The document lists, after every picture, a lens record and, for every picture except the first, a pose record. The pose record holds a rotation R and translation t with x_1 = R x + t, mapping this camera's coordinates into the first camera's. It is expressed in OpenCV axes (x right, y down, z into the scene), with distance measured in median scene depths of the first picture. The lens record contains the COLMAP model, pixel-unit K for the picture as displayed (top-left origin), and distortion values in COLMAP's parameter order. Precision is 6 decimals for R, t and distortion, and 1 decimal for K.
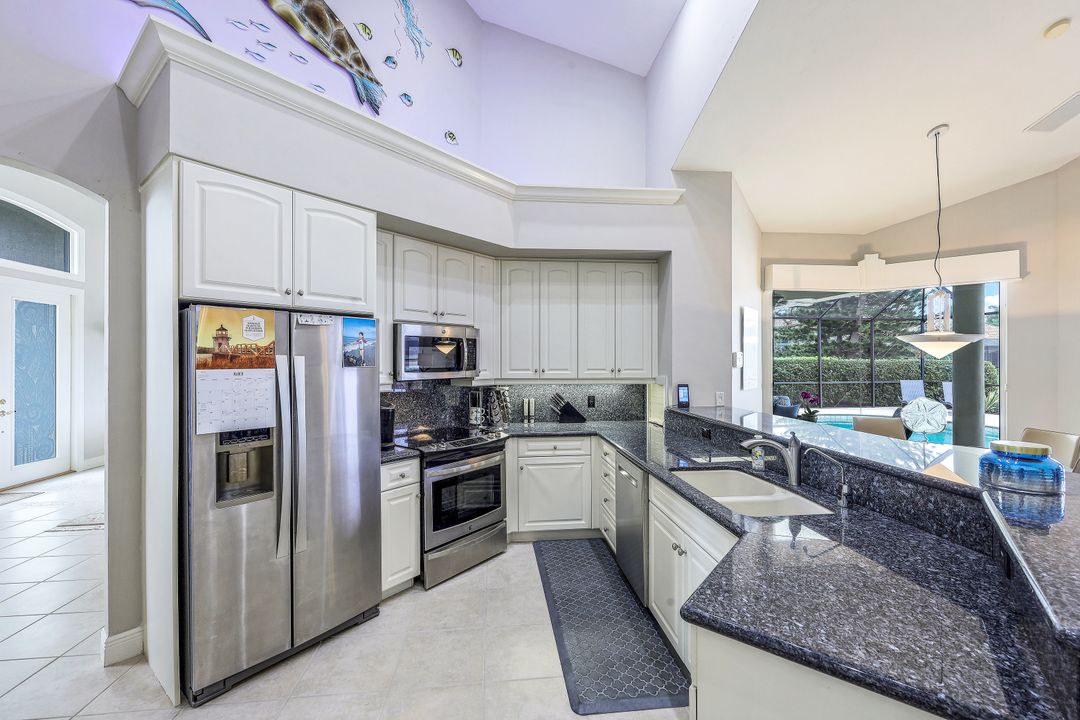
lens RADIAL K [[440.5, 0, 536.7], [0, 440.5, 361.0], [0, 0, 1]] dist [0.002123, -0.000903]
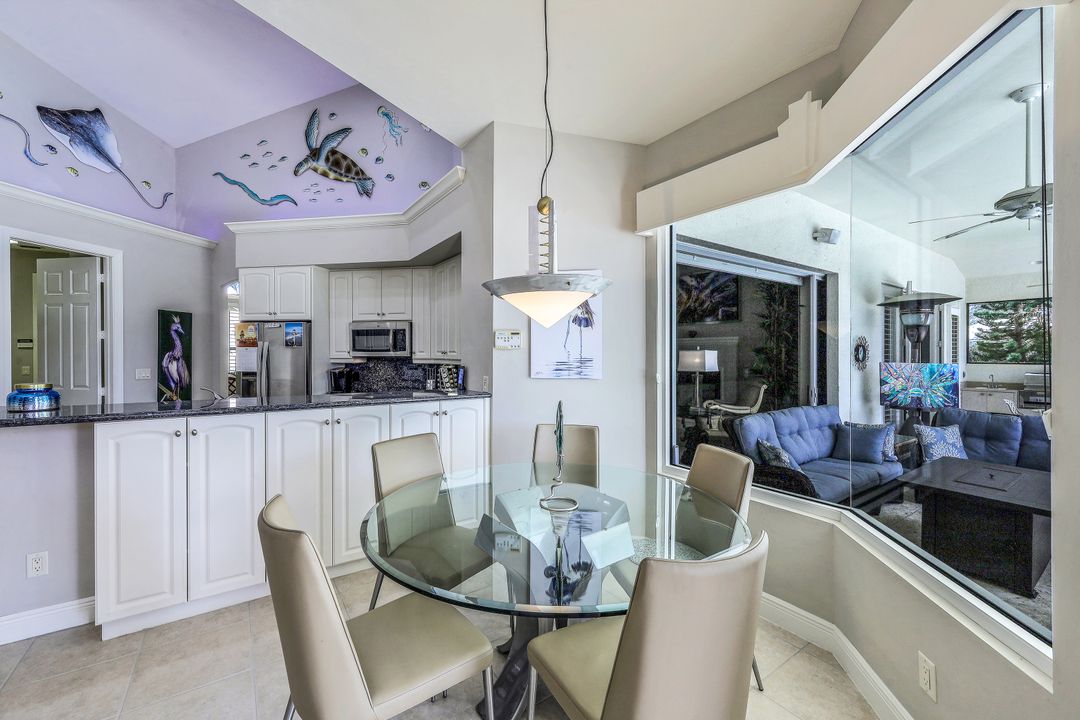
lens RADIAL K [[440.5, 0, 539.7], [0, 440.5, 358.6], [0, 0, 1]] dist [0.002123, -0.000903]
pose [[0.484567, 0.013991, -0.874643, 1.269341], [-0.005444, 0.999901, 0.012978, 0.022975], [0.874737, -0.001527, 0.484595, 0.672466]]
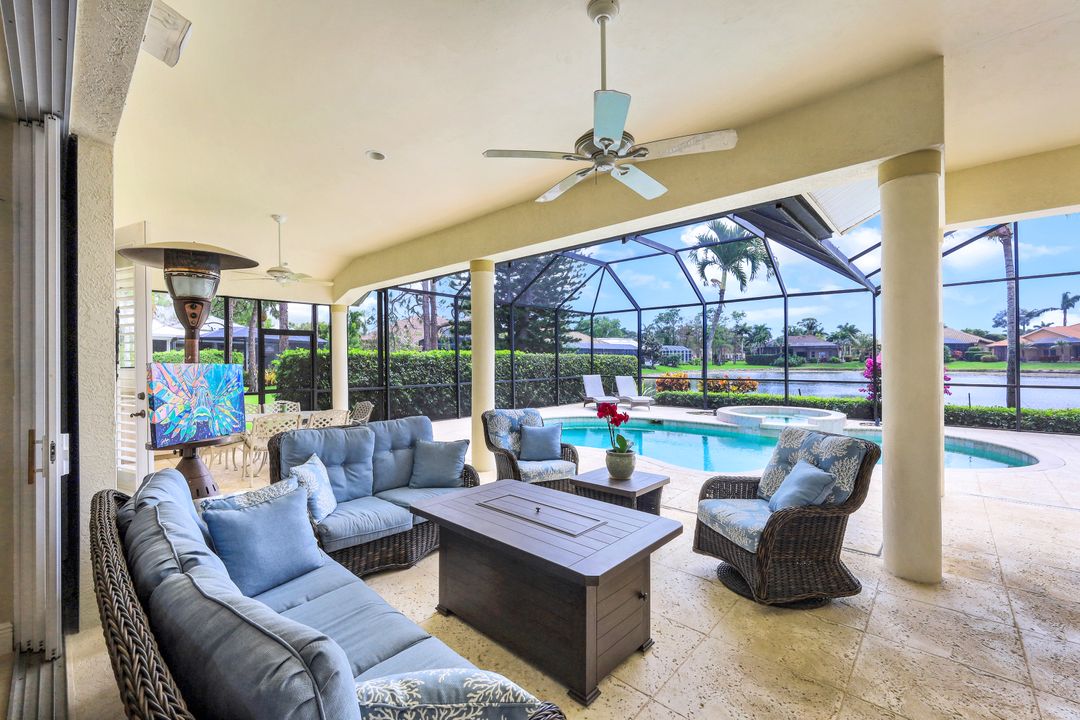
lens RADIAL K [[447.4, 0, 532.2], [0, 447.4, 358.2], [0, 0, 1]] dist [0.002407, 0.000224]
pose [[0.750970, -0.000136, 0.660336, 0.483945], [0.006218, 0.999957, -0.006866, 0.050234], [-0.660307, 0.009262, 0.750938, 1.428268]]
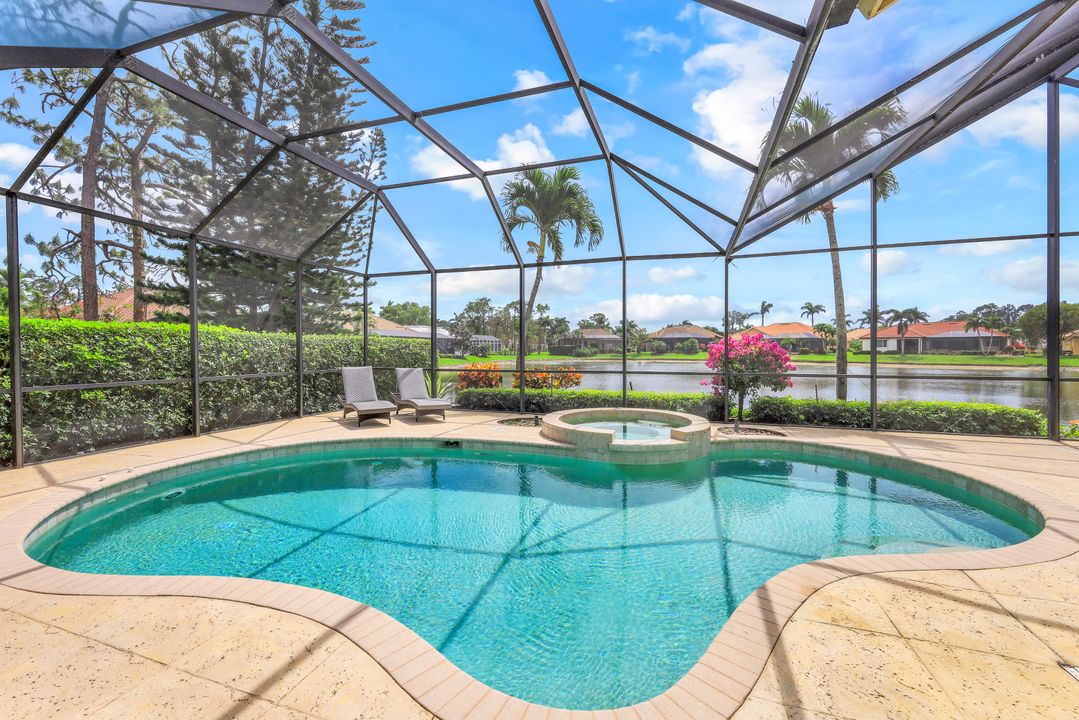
lens RADIAL K [[447.0, 0, 535.0], [0, 447.0, 352.4], [0, 0, 1]] dist [0.002407, 0.000224]
pose [[0.416748, -0.003592, 0.909015, 1.538748], [0.000618, 0.999993, 0.003668, 0.080619], [-0.909022, -0.000966, 0.416747, 2.043612]]
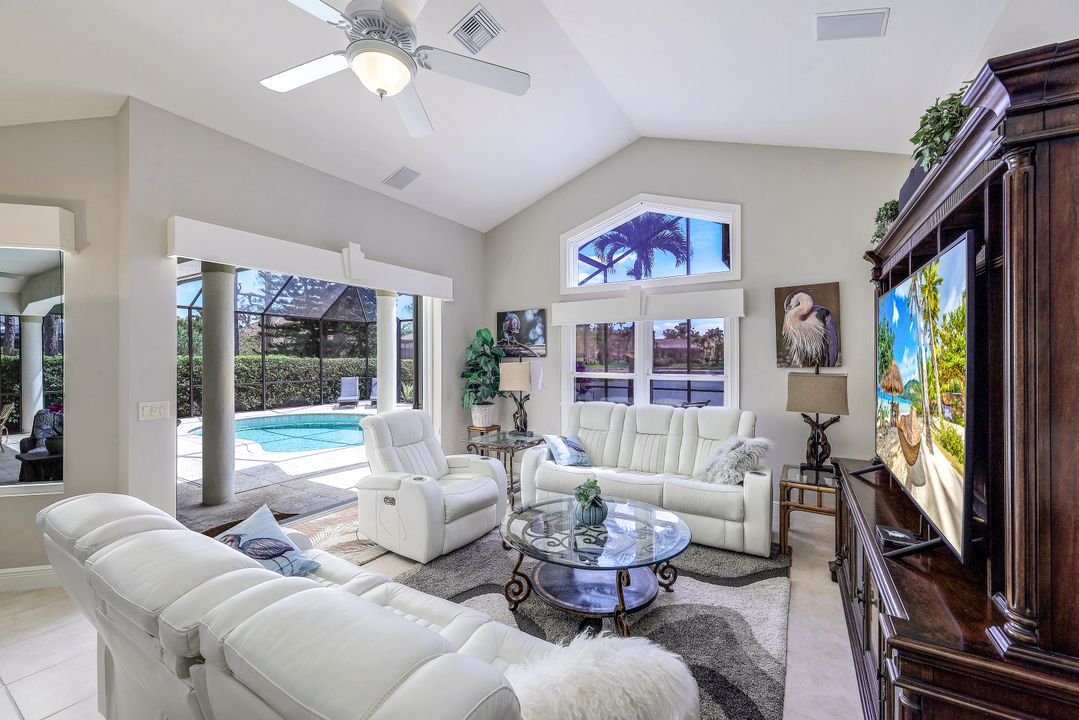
lens RADIAL K [[440.1, 0, 538.0], [0, 440.1, 359.6], [0, 0, 1]] dist [0.002123, -0.000903]
pose [[0.605283, -0.001108, 0.796010, 1.056044], [0.001058, 0.999999, 0.000588, -0.002284], [-0.796010, 0.000486, 0.605284, -0.059624]]
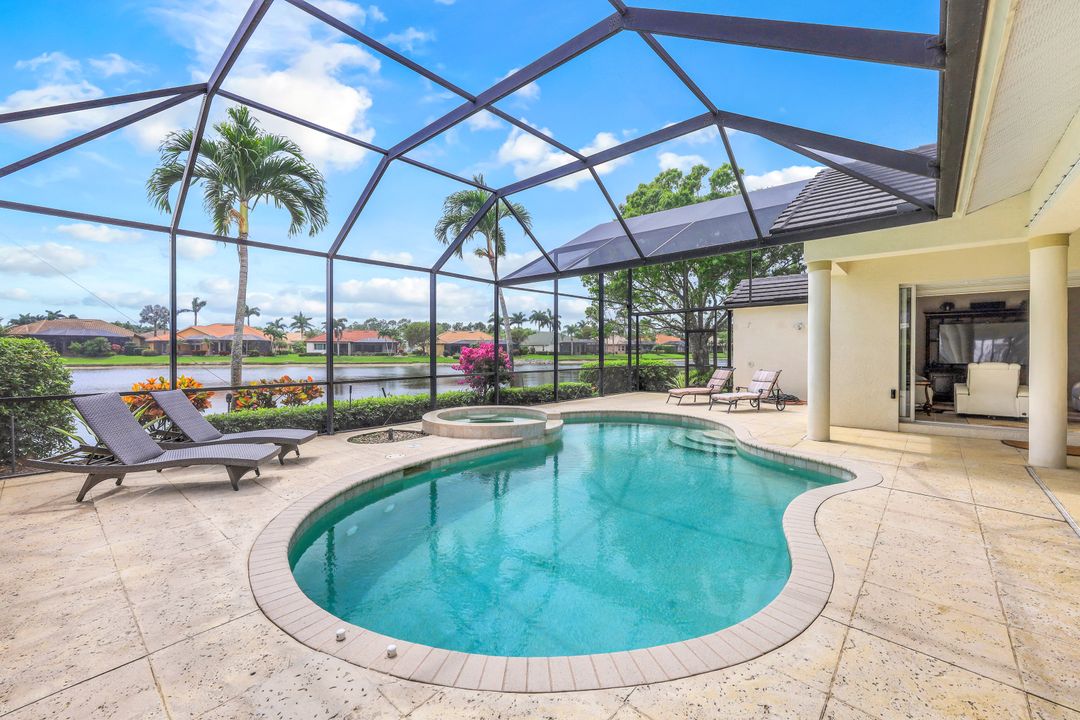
lens RADIAL K [[447.4, 0, 540.0], [0, 447.4, 360.1], [0, 0, 1]] dist [0.002407, 0.000224]
pose [[-0.685648, -0.012048, 0.727833, 1.628205], [0.002817, 0.999812, 0.019204, 0.056159], [-0.727928, 0.015217, -0.685485, 3.828491]]
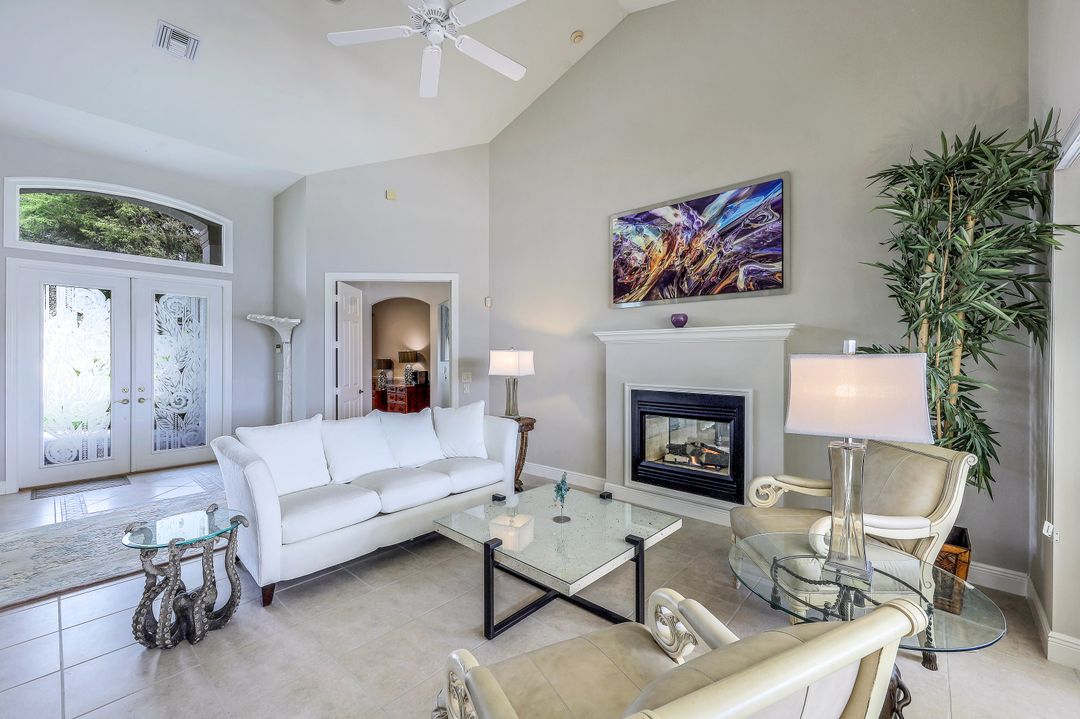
lens RADIAL K [[440.5, 0, 542.8], [0, 440.5, 358.6], [0, 0, 1]] dist [0.002123, -0.000903]
pose [[0.676037, 0.006667, -0.736837, 0.312578], [-0.001861, 0.999971, 0.007339, 0.012696], [0.736865, -0.003590, 0.676030, 1.396620]]
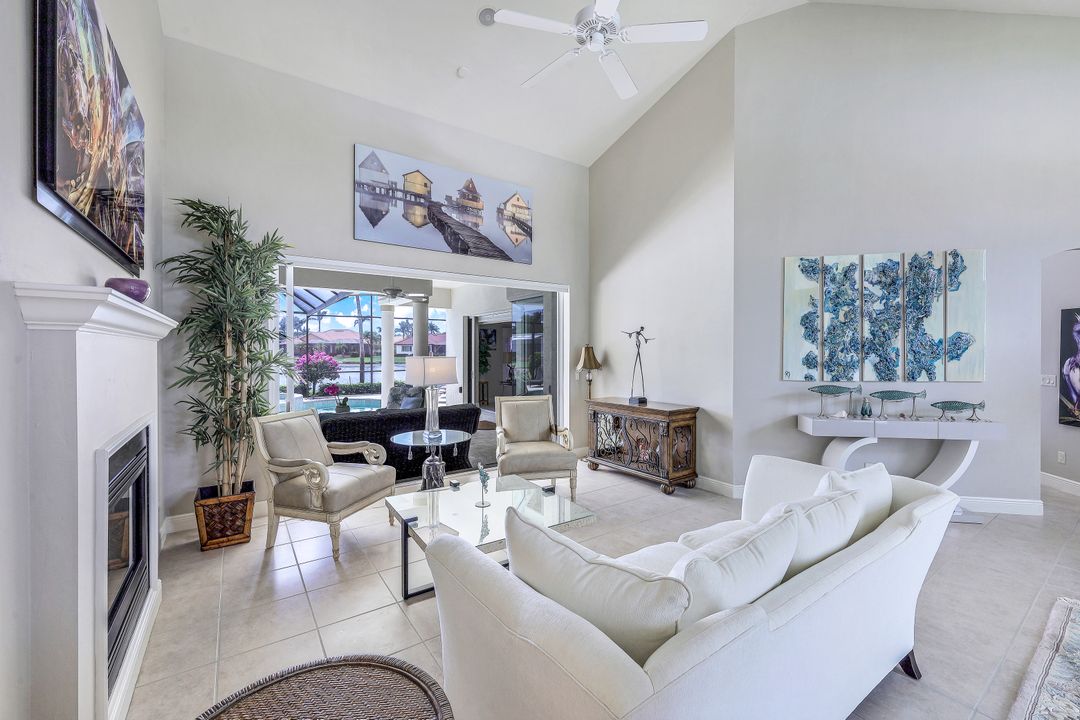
lens RADIAL K [[440.5, 0, 544.9], [0, 440.5, 355.8], [0, 0, 1]] dist [0.002123, -0.000903]
pose [[-0.492723, -0.006384, 0.870163, -0.946884], [0.007241, 0.999908, 0.011436, -0.002354], [-0.870156, 0.011935, -0.492632, 2.201910]]
